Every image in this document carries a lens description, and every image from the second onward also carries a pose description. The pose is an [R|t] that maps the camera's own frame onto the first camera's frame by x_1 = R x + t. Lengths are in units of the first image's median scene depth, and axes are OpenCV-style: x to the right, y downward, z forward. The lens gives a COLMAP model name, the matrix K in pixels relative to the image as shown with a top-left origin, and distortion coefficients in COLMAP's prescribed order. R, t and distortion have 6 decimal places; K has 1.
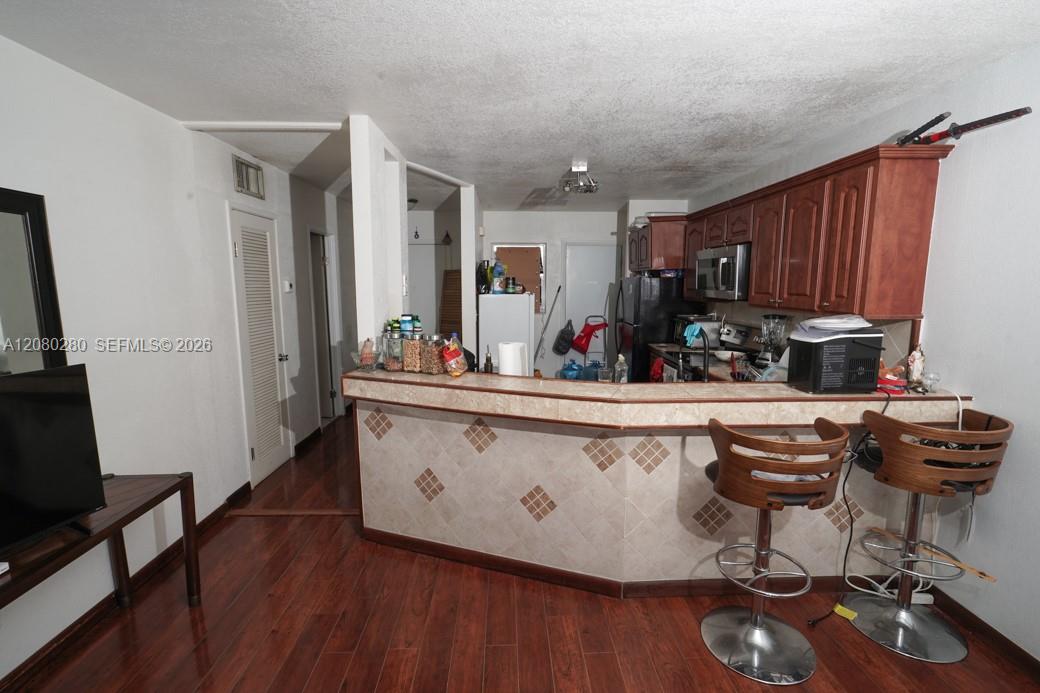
lens RADIAL K [[473.4, 0, 522.1], [0, 473.4, 346.3], [0, 0, 1]] dist [-0.001682, -0.000107]
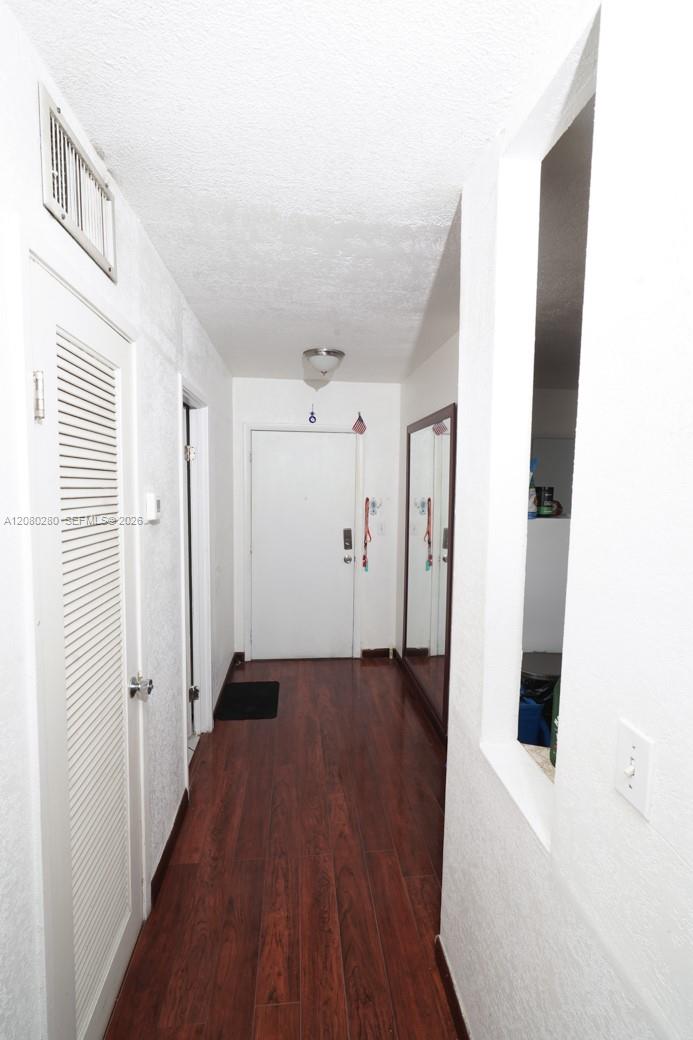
lens RADIAL K [[473.4, 0, 342.3], [0, 473.4, 522.3], [0, 0, 1]] dist [-0.001682, -0.000107]
pose [[0.997952, 0.007949, 0.063470, -0.362575], [-0.004554, 0.998559, -0.053463, -0.093178], [-0.063804, 0.053064, 0.996551, 0.585146]]
